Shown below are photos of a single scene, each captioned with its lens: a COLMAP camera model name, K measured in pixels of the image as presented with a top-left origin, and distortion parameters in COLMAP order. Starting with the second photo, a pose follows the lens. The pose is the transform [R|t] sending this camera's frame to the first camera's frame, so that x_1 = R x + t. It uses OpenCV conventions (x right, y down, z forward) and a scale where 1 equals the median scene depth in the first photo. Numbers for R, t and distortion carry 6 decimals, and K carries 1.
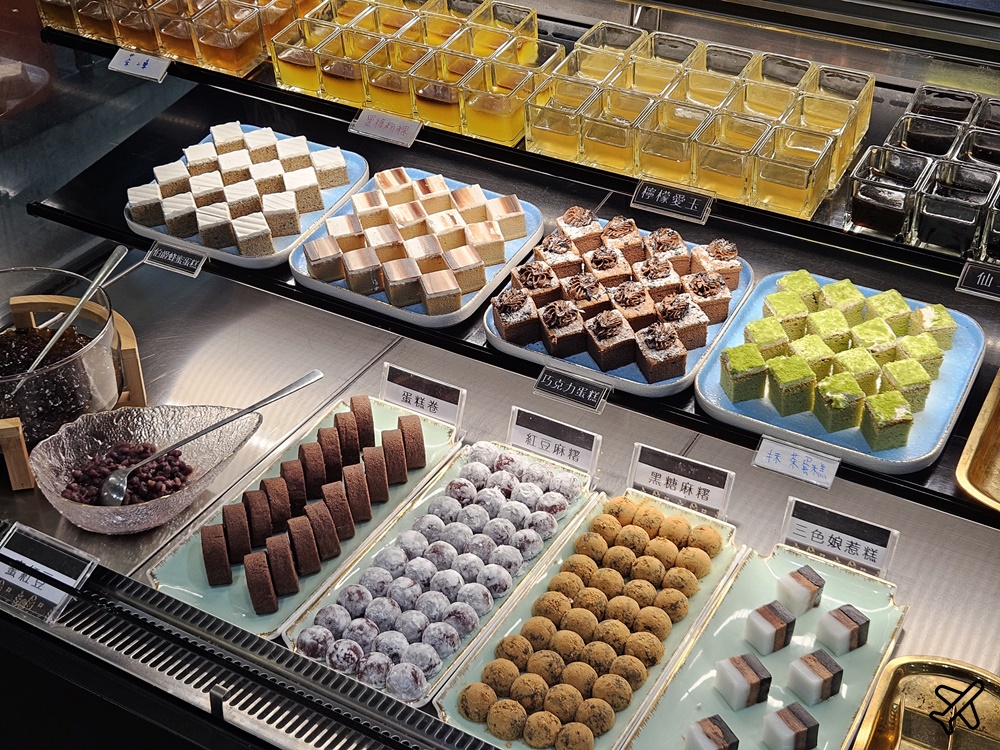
lens RADIAL K [[1376.3, 0, 498.5], [0, 1376.3, 394.1], [0, 0, 1]] dist [0.069585, -0.003150]
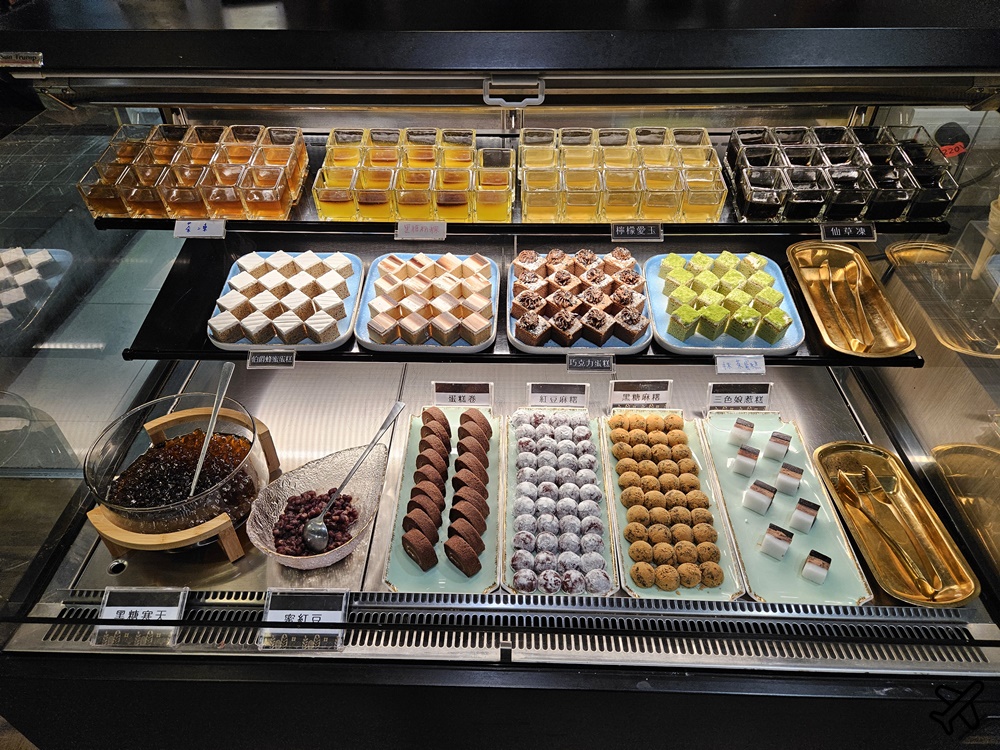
lens RADIAL K [[679.8, 0, 495.2], [0, 679.8, 380.9], [0, 0, 1]] dist [0.066028, -0.050547]
pose [[0.877713, -0.320692, 0.356057, -0.316614], [0.284674, 0.946673, 0.150898, -0.128990], [-0.385462, -0.031085, 0.922200, 0.304378]]
